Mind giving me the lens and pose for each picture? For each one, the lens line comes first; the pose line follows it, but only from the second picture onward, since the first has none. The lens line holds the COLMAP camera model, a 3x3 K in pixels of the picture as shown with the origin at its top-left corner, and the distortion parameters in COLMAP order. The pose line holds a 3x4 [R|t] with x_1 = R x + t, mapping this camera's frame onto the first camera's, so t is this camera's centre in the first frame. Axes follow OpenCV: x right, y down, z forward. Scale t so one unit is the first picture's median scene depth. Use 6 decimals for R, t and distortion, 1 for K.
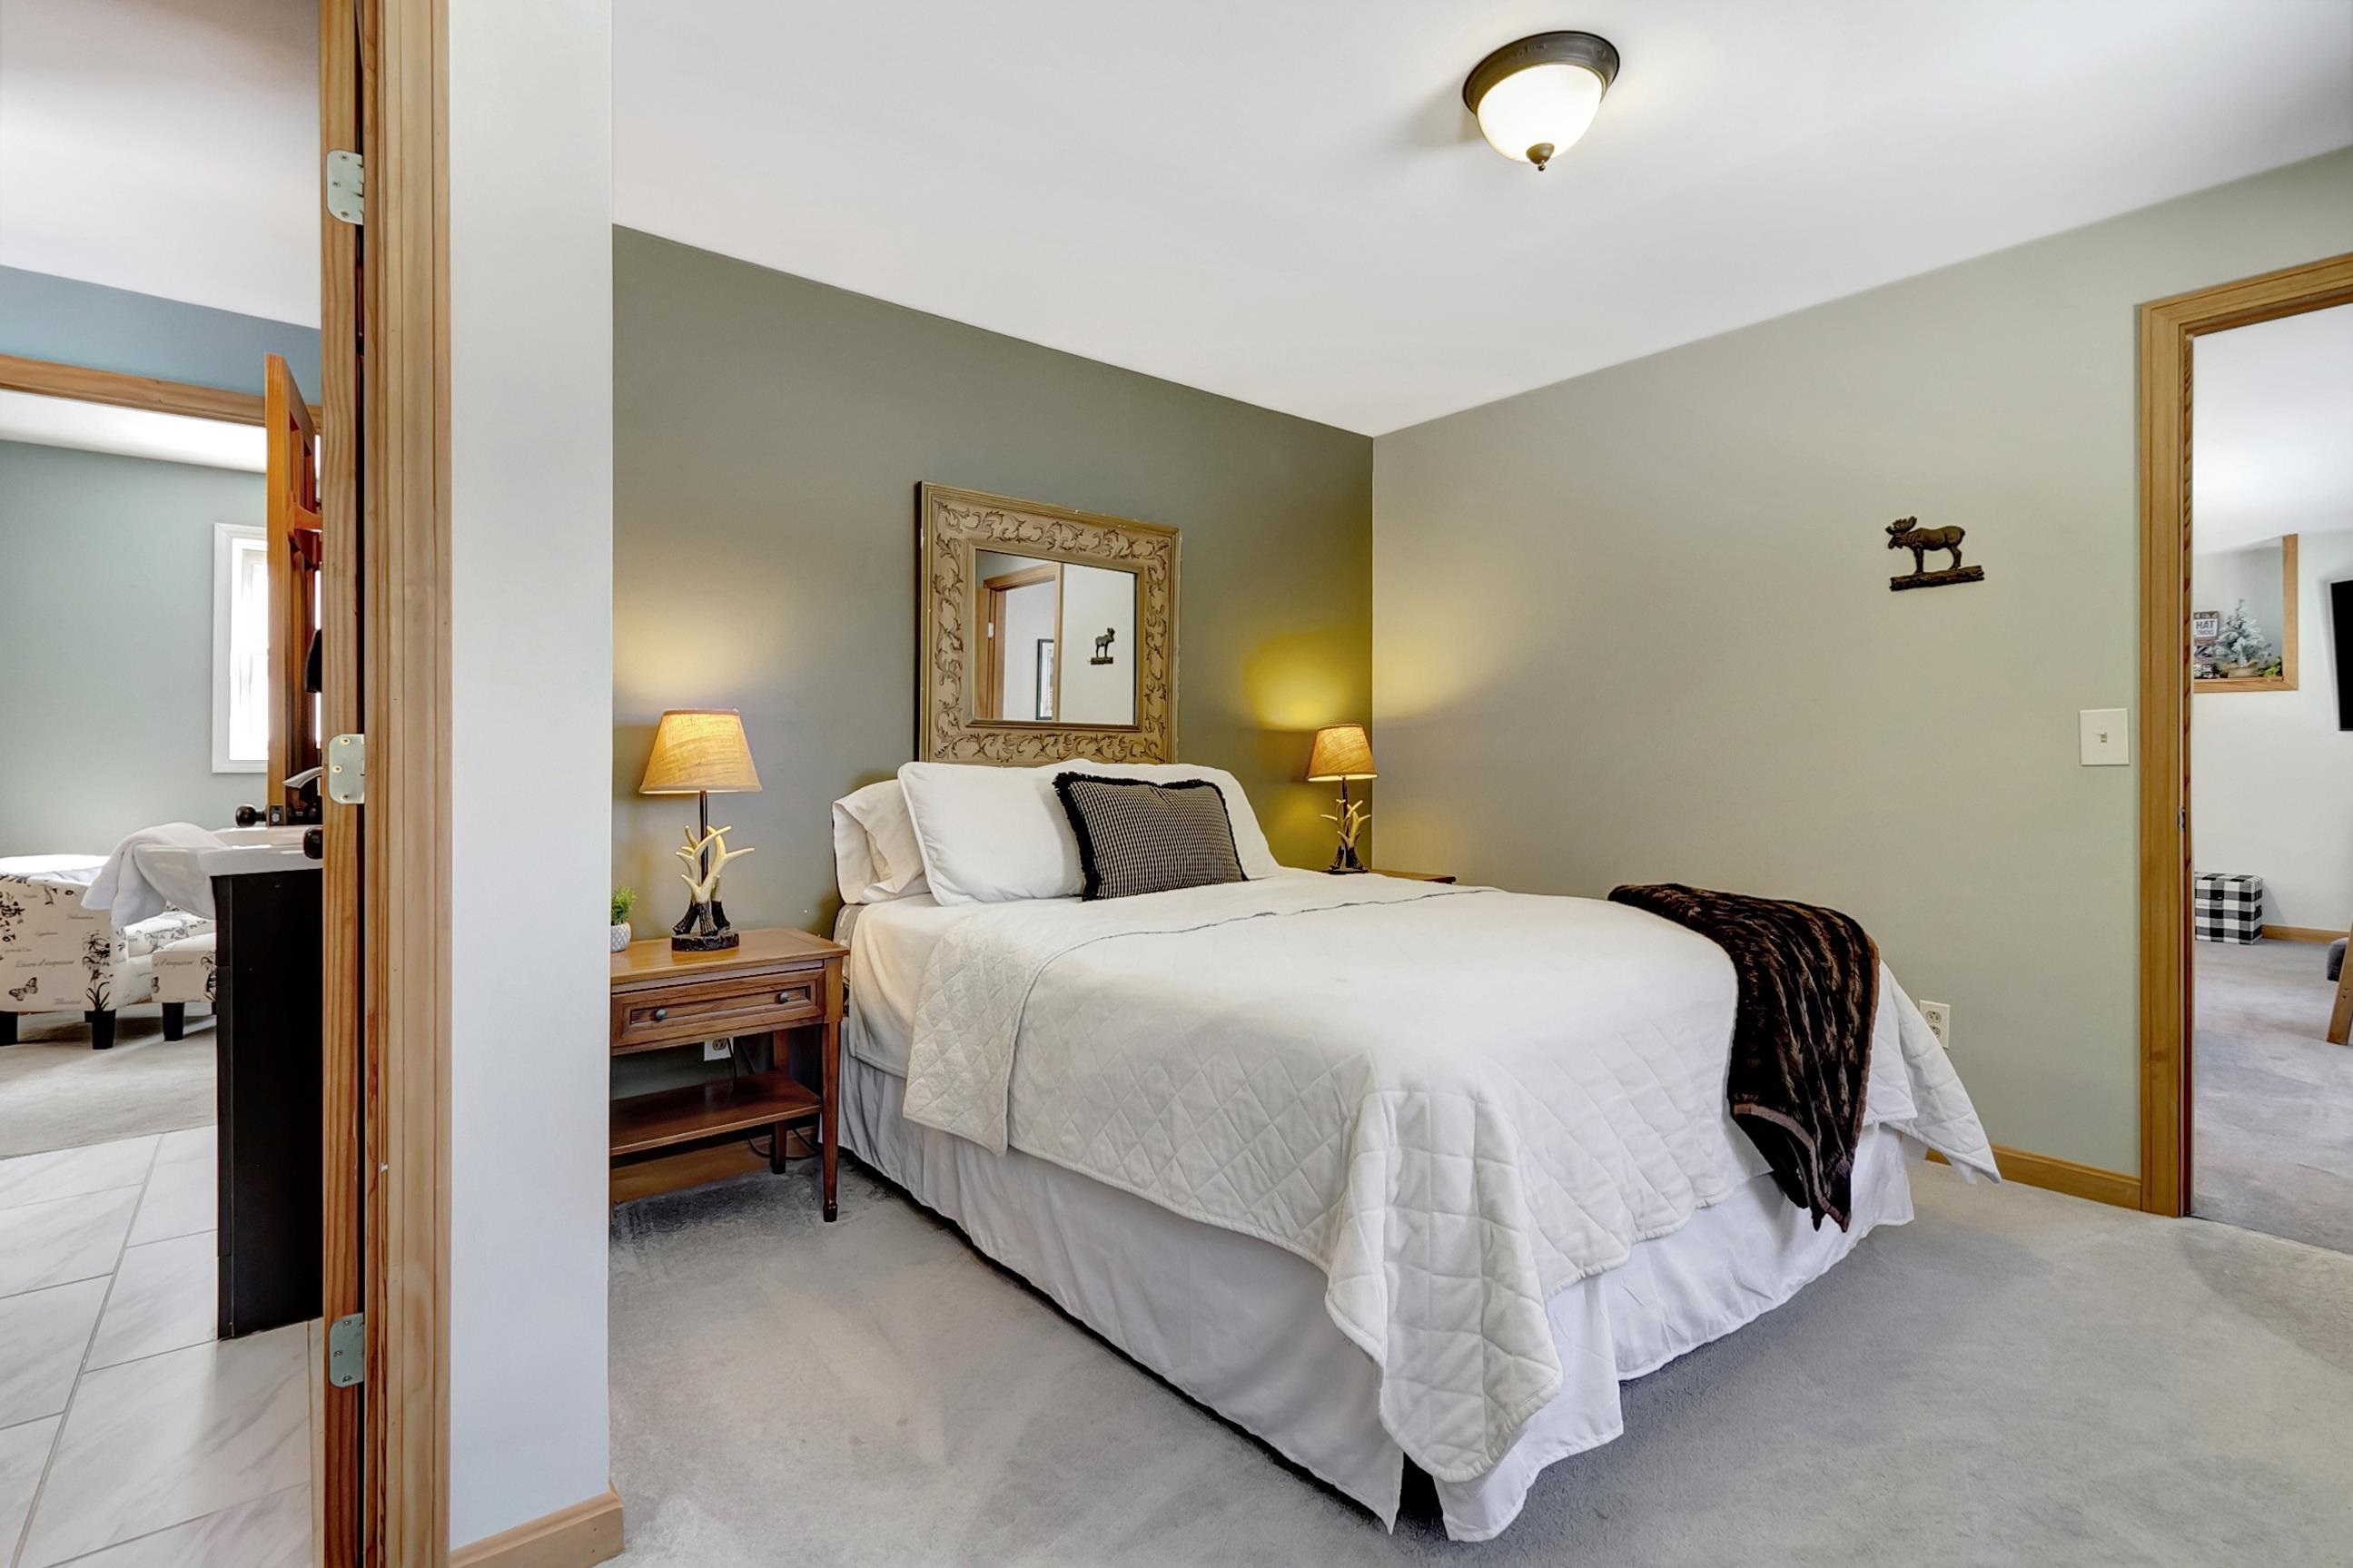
lens RADIAL K [[1081.4, 0, 1139.7], [0, 1081.4, 771.6], [0, 0, 1]] dist [-0.000248, 0.000000]
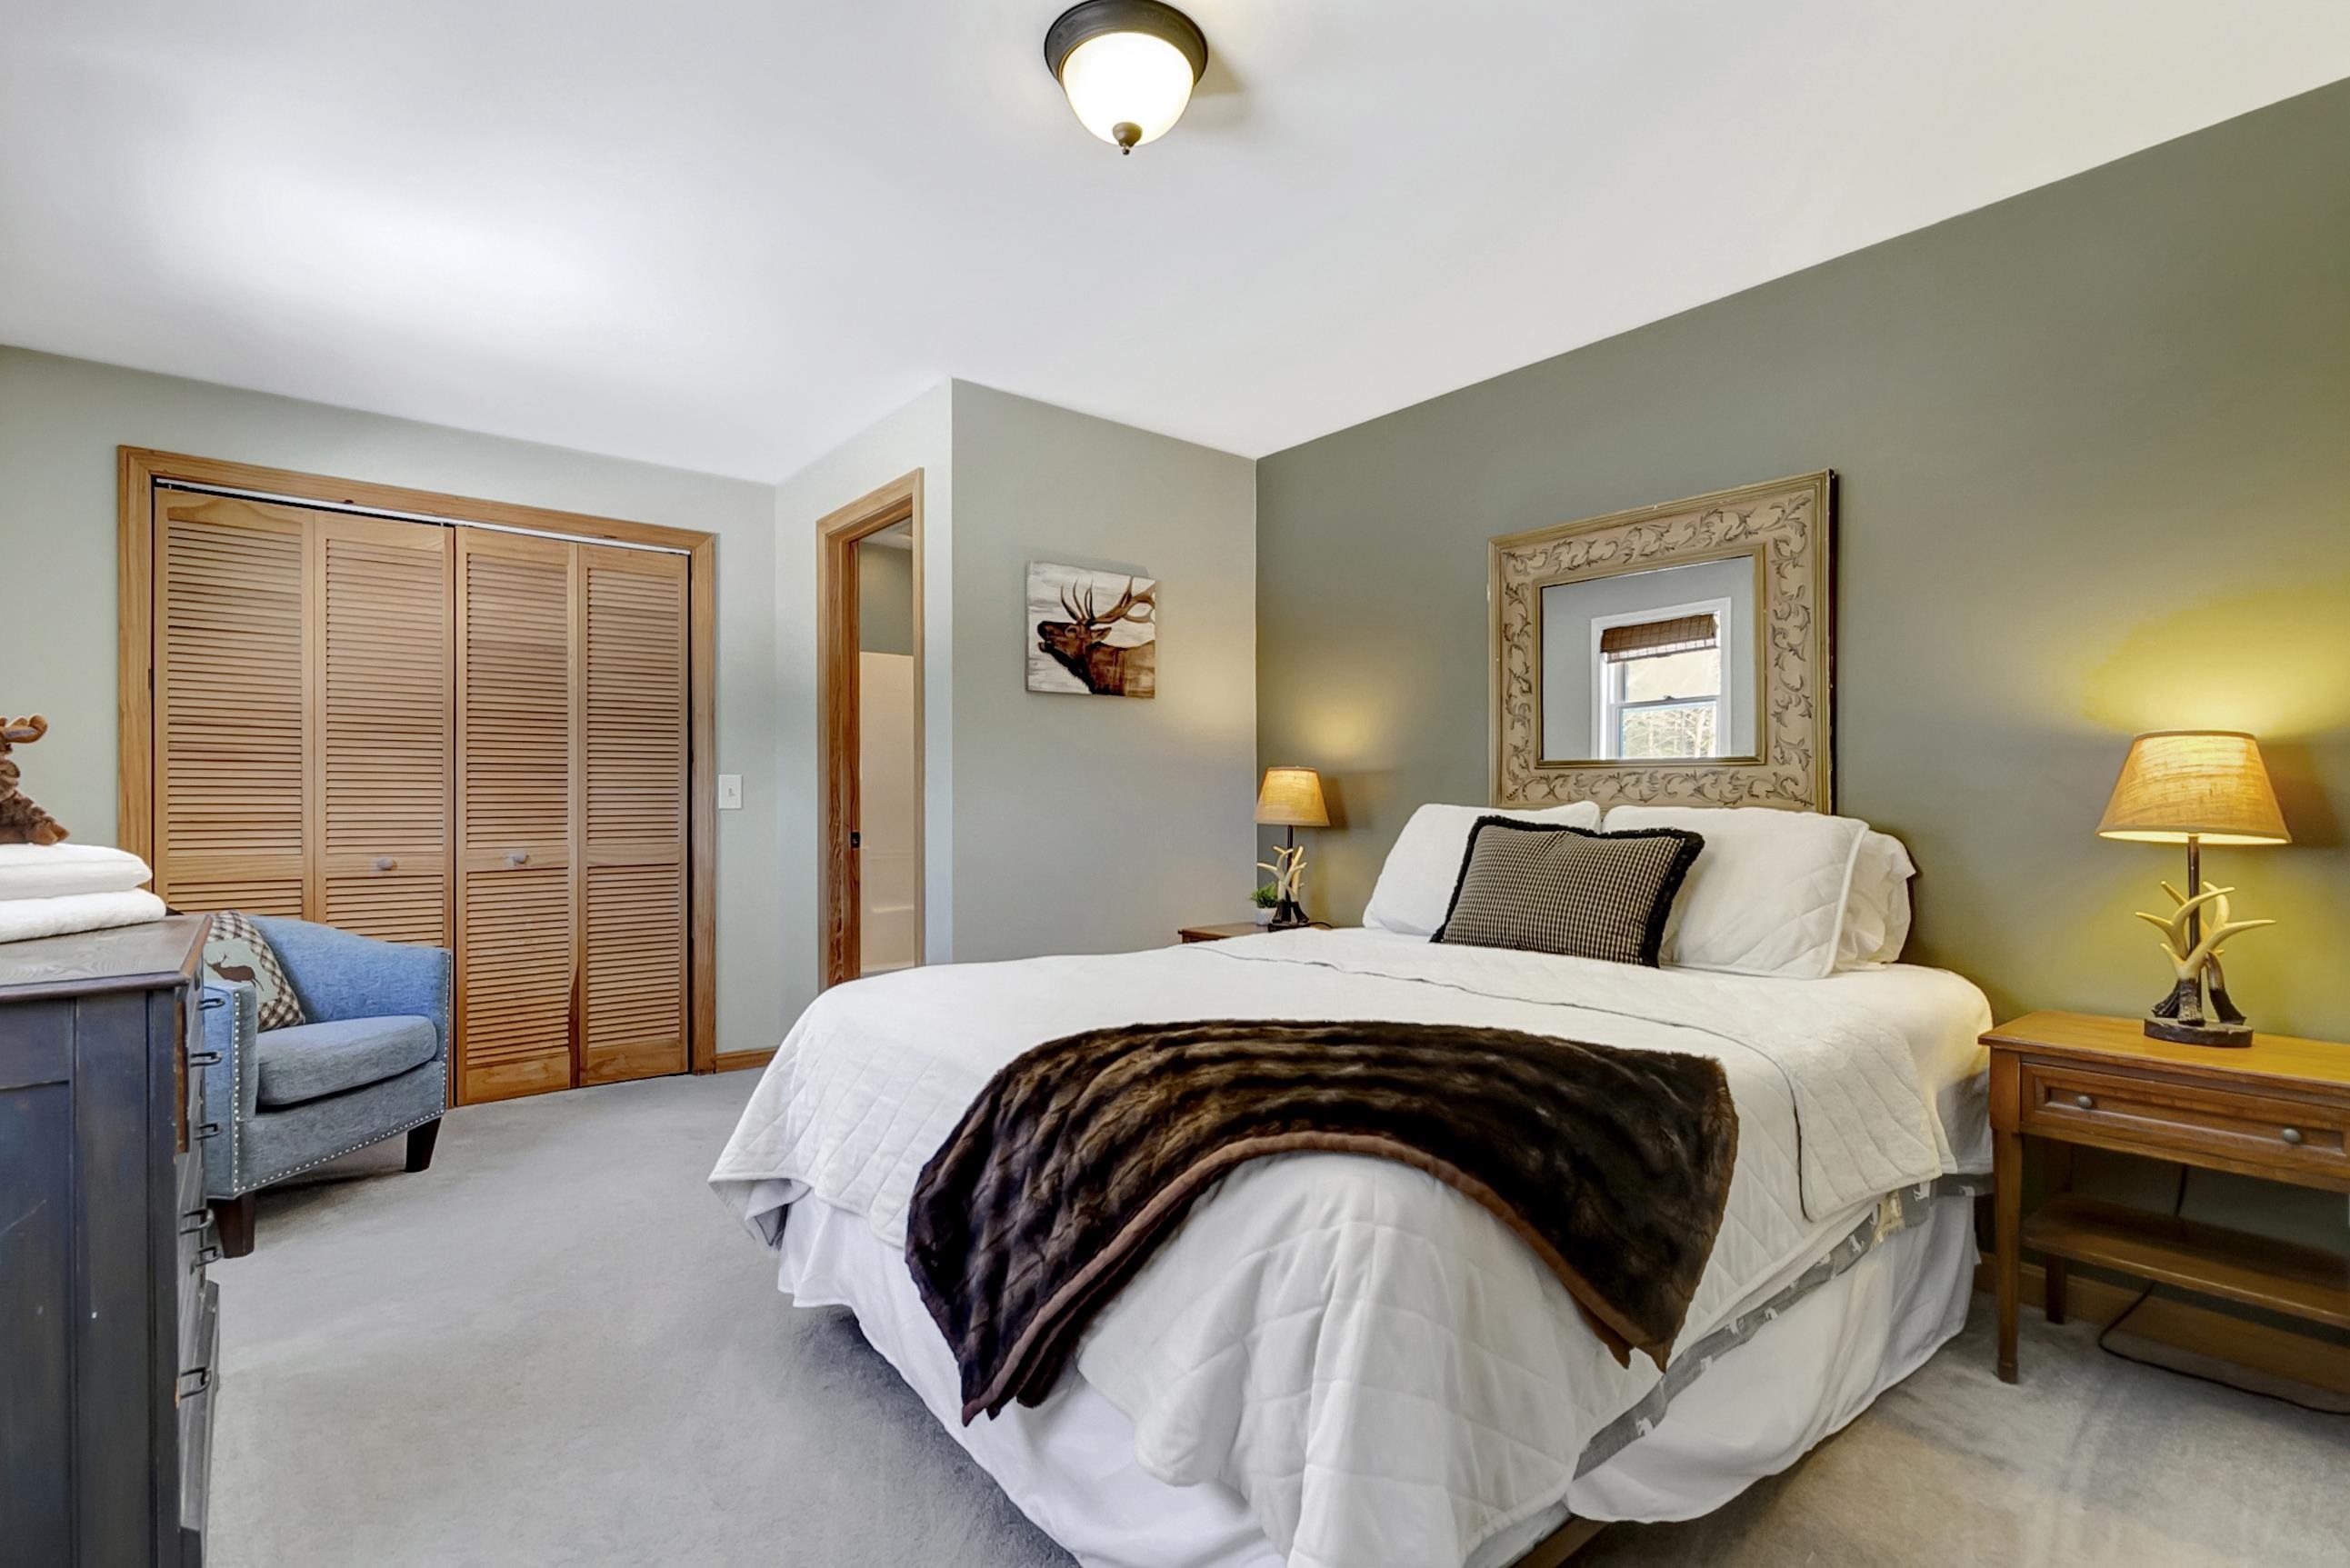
lens RADIAL K [[1107.2, 0, 1196.6], [0, 1107.2, 789.9], [0, 0, 1]] dist [0.008080, 0.000257]
pose [[0.037123, -0.005528, -0.999295, 0.792479], [-0.002373, 0.999981, -0.005620, -0.014716], [0.999308, 0.002580, 0.037110, 0.612172]]
